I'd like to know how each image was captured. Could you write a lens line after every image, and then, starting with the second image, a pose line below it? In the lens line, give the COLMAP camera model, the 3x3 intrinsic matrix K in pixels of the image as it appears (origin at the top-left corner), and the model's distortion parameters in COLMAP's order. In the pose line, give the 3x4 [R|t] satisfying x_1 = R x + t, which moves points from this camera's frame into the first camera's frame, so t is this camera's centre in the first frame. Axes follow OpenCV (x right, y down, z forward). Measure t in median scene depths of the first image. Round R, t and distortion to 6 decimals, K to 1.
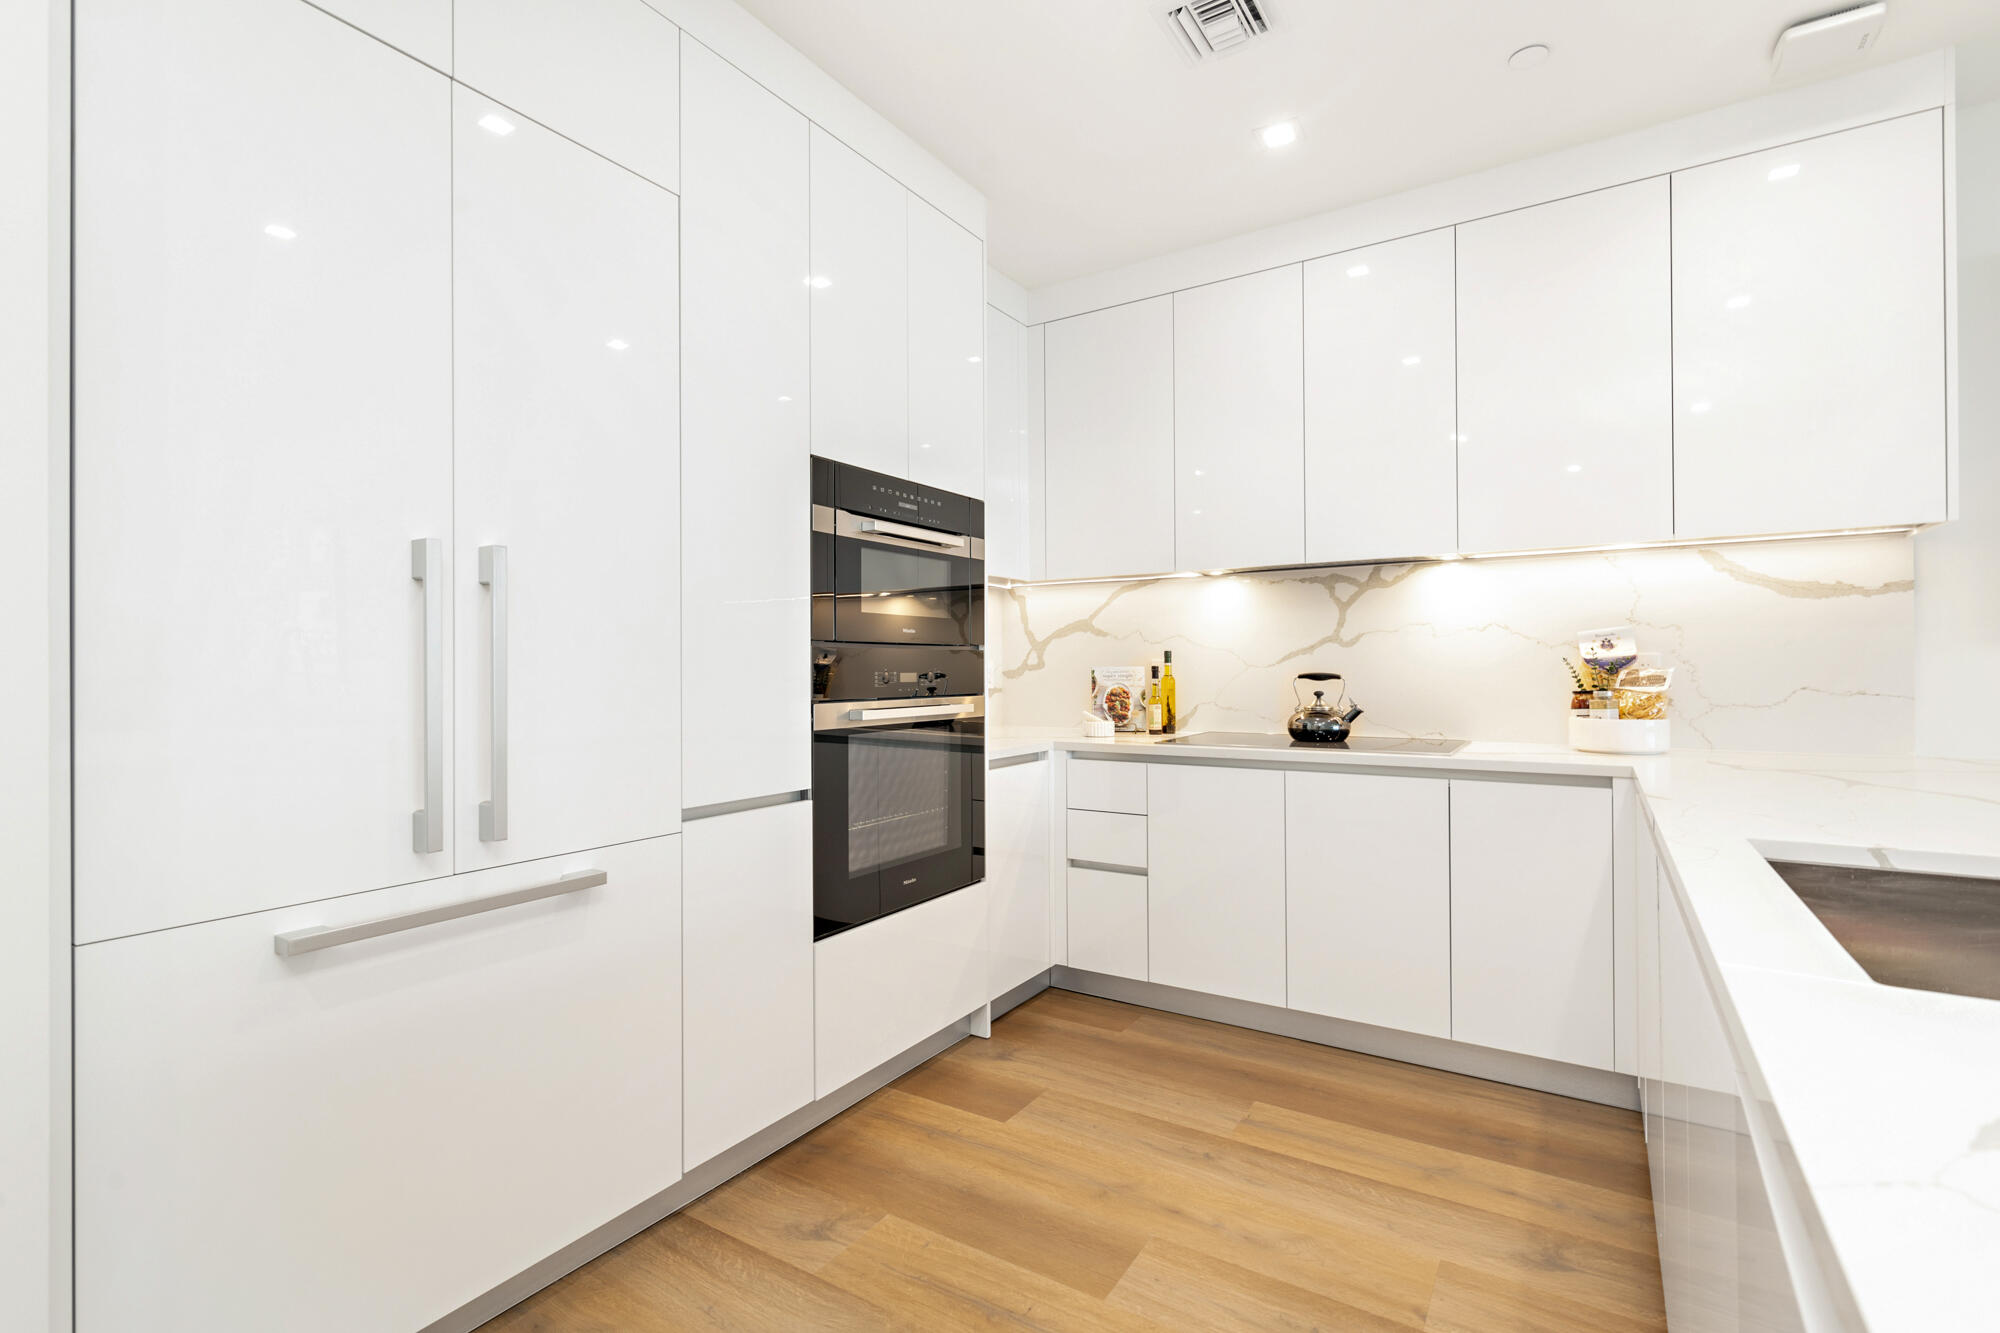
lens RADIAL K [[916.0, 0, 1003.2], [0, 916.0, 663.1], [0, 0, 1]] dist [0.001798, 0.000237]
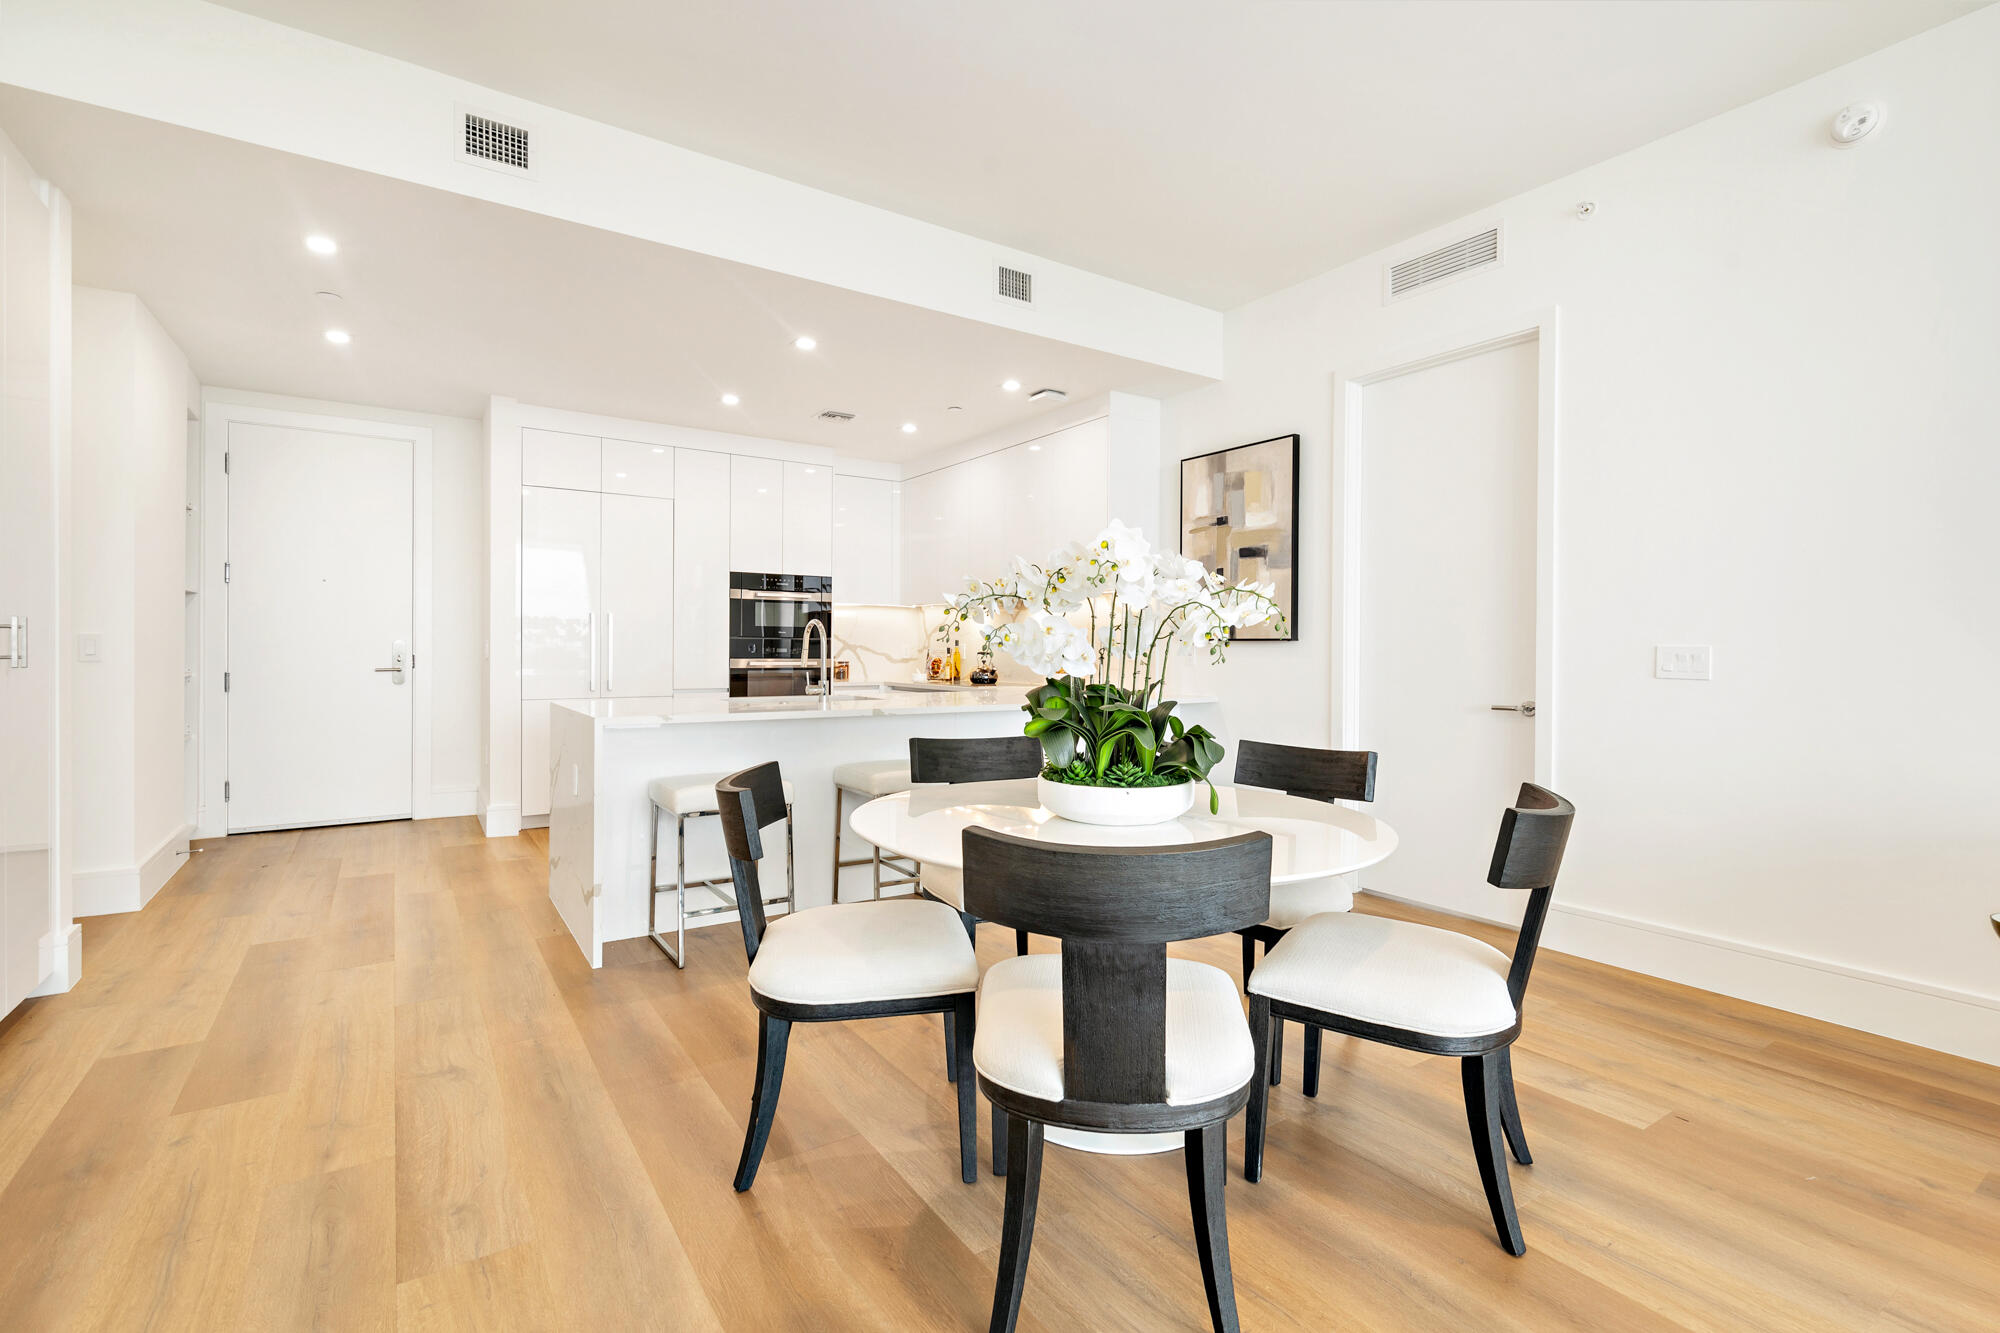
lens RADIAL K [[916.0, 0, 1003.2], [0, 916.0, 663.1], [0, 0, 1]] dist [0.001798, 0.000237]
pose [[0.915466, 0.018967, -0.401949, 1.399853], [-0.010473, 0.999673, 0.023319, -0.014129], [0.402260, -0.017138, 0.915365, -1.038677]]
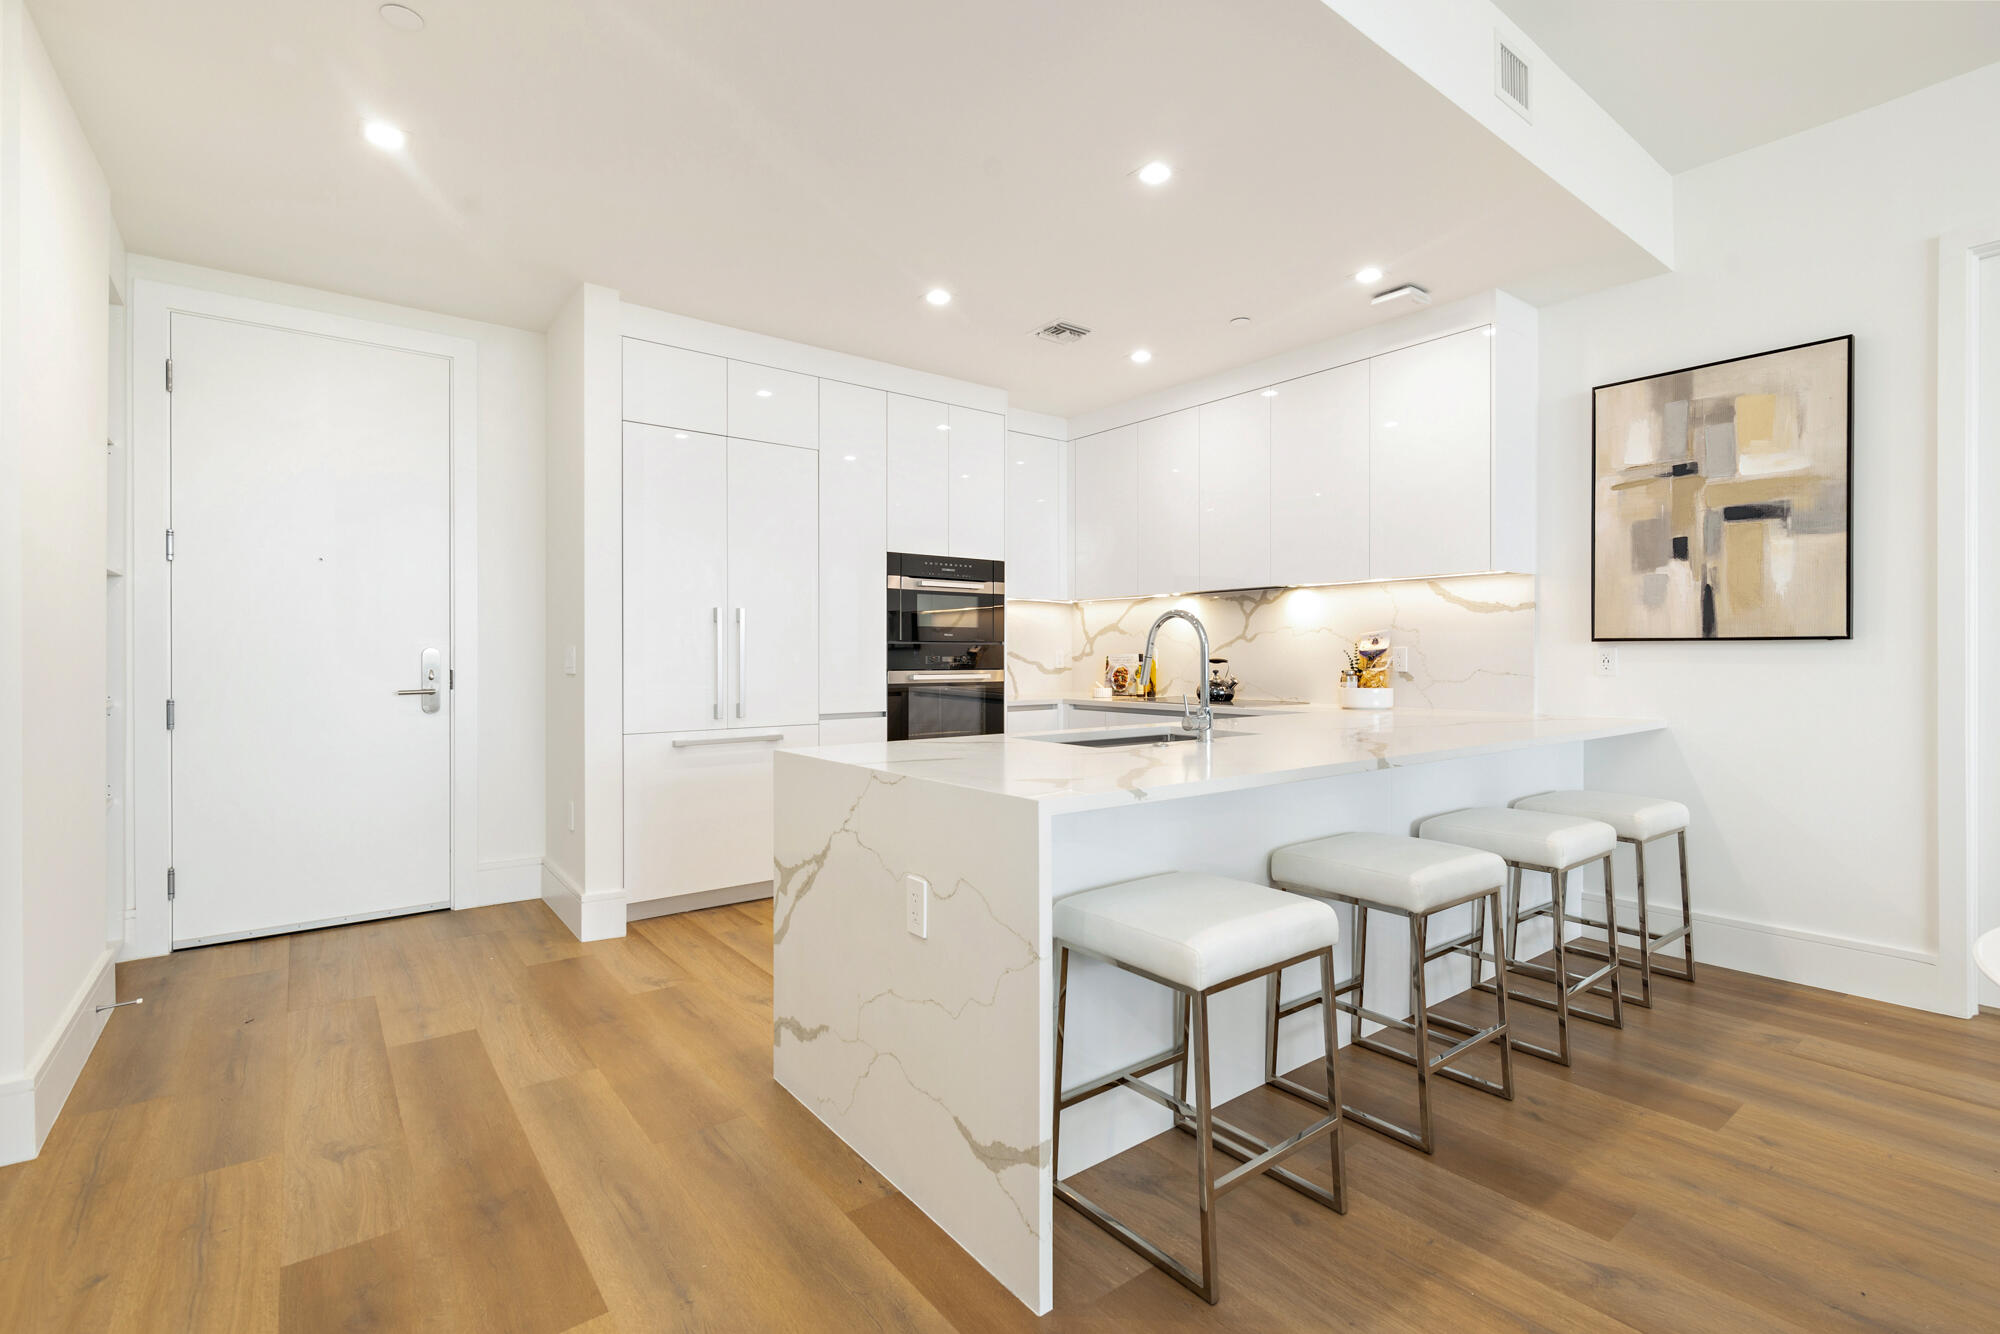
lens RADIAL K [[916.0, 0, 1003.2], [0, 916.0, 663.6], [0, 0, 1]] dist [0.001798, 0.000237]
pose [[0.940882, 0.009279, -0.338607, 0.609557], [-0.004078, 0.999863, 0.016067, -0.005731], [0.338709, -0.013736, 0.940791, -0.716164]]
